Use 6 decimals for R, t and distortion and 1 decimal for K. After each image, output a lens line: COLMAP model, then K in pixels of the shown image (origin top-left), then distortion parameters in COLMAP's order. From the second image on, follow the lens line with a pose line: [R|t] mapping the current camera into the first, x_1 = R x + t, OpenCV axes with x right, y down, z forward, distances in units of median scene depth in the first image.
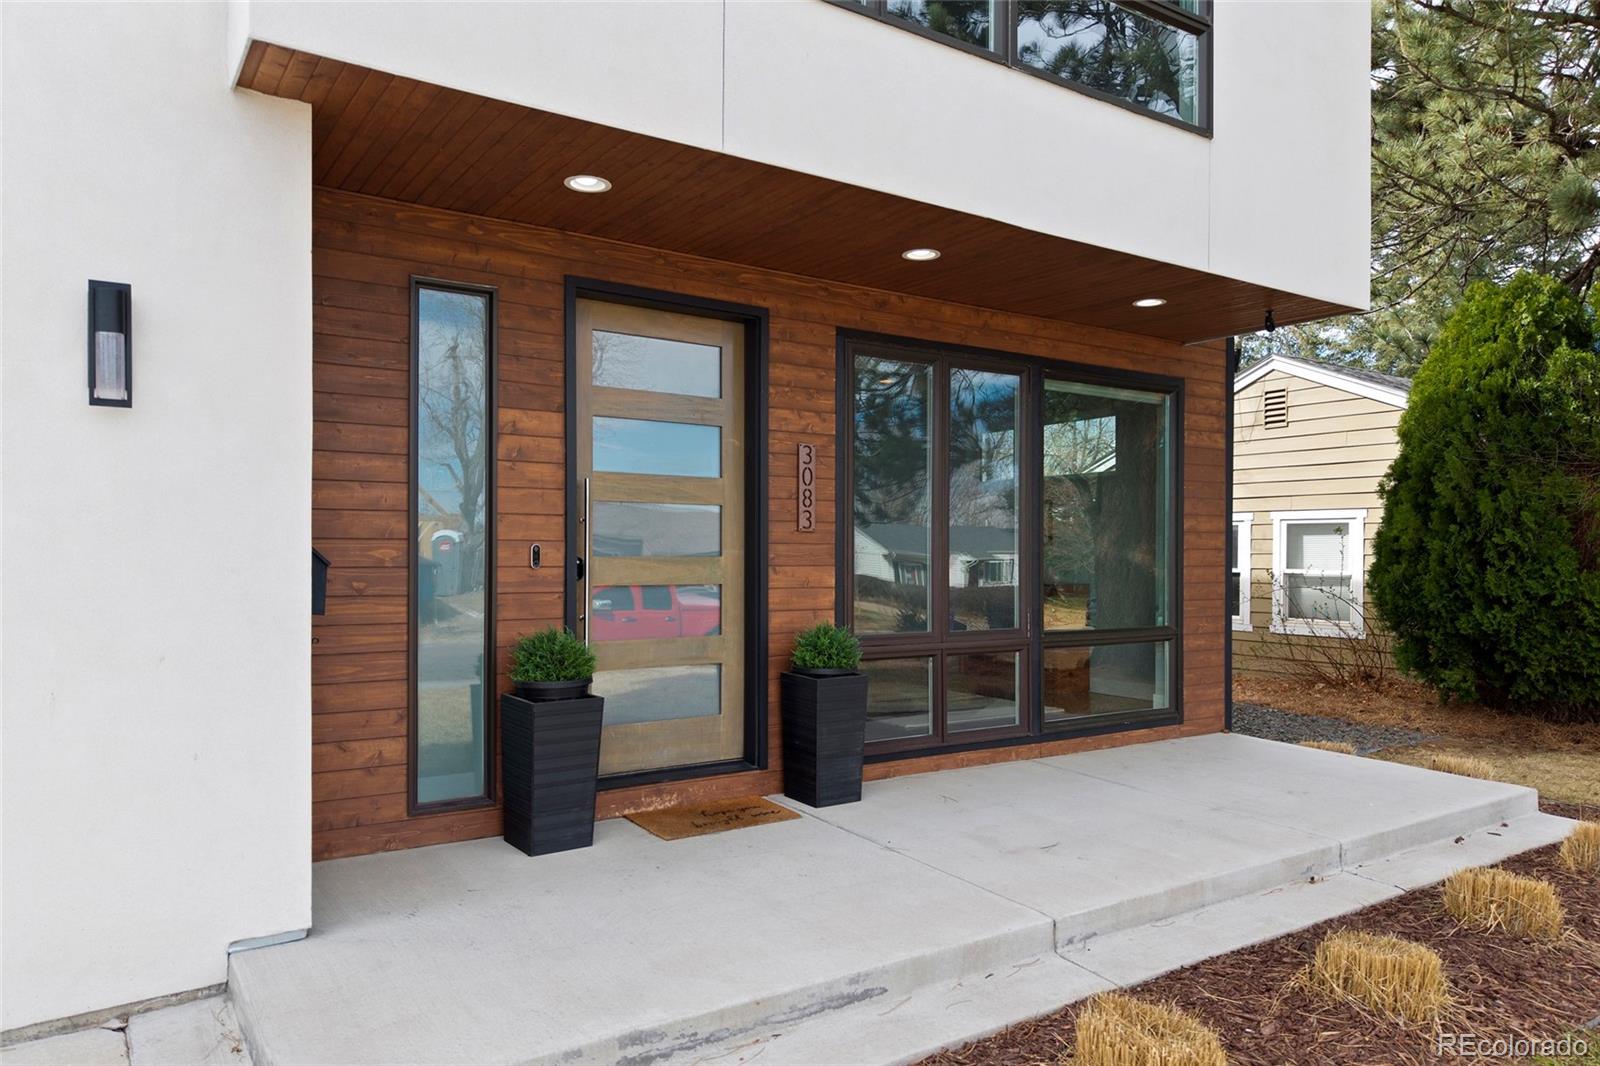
lens RADIAL K [[1078.9, 0, 814.4], [0, 1078.9, 534.7], [0, 0, 1]] dist [0.012177, 0.002510]
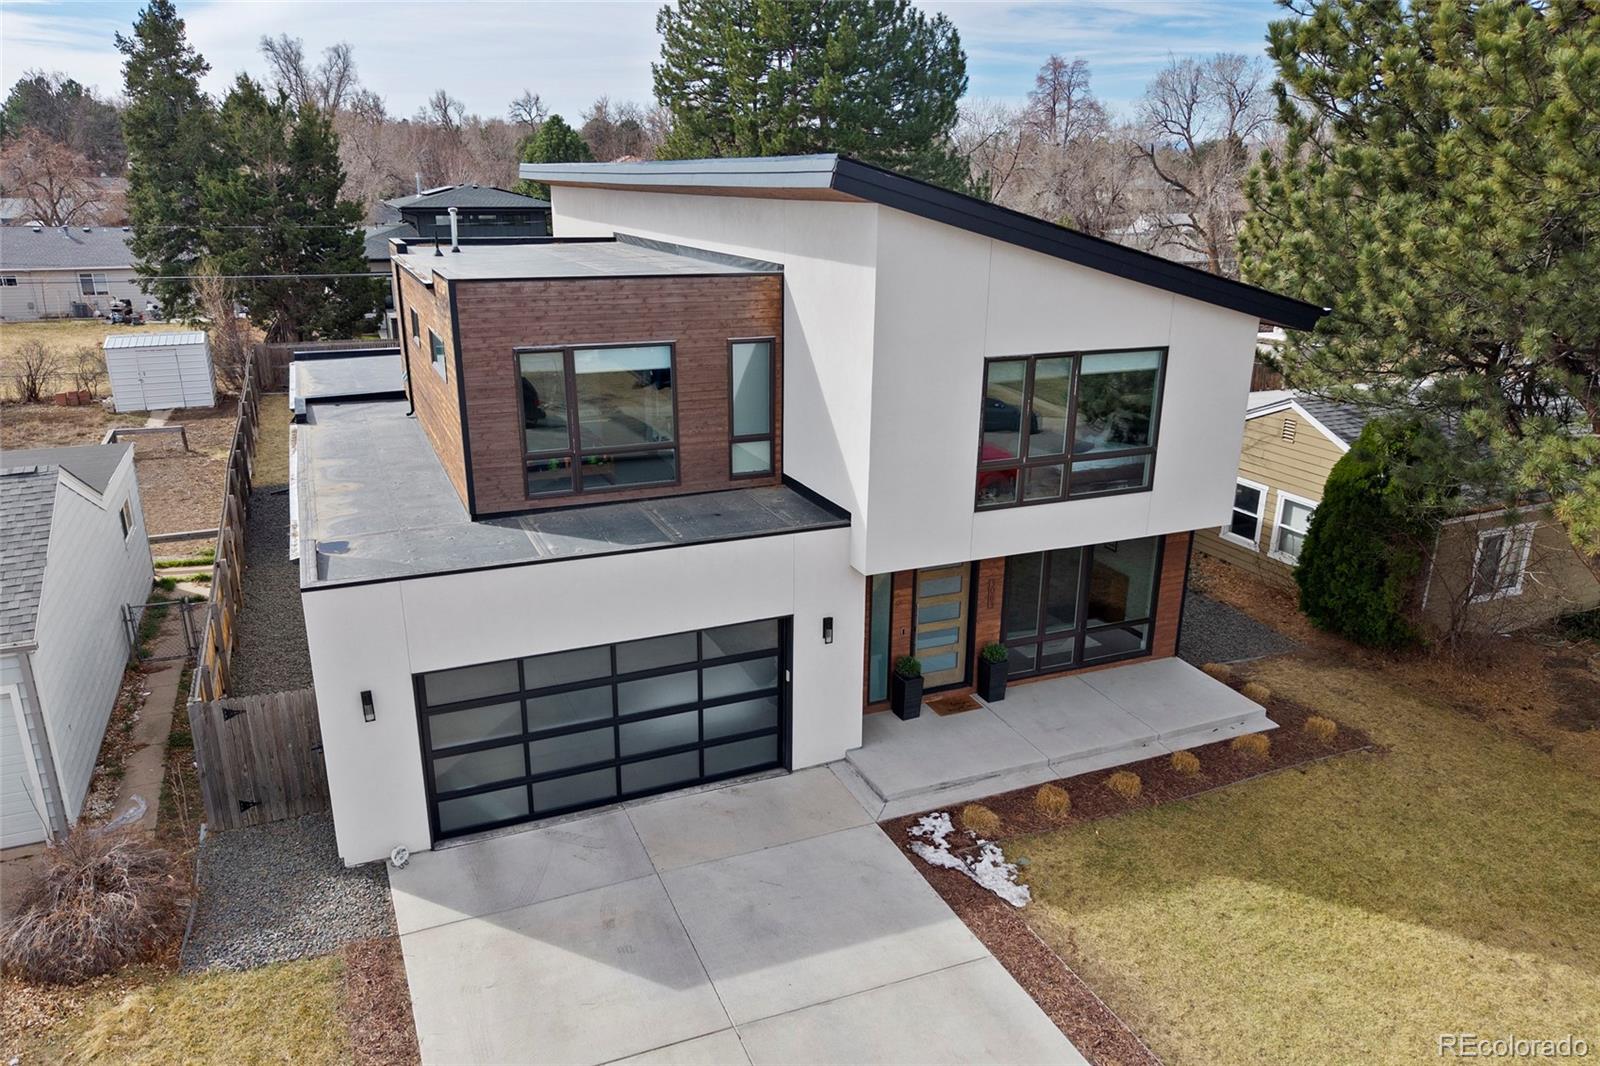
lens RADIAL K [[1088.8, 0, 793.9], [0, 1088.8, 560.4], [0, 0, 1]] dist [0.005217, -0.002819]
pose [[0.979864, 0.064845, -0.188841, 0.016988], [0.002682, 0.941433, 0.337190, -1.098705], [0.199646, -0.330907, 0.922303, -1.705100]]
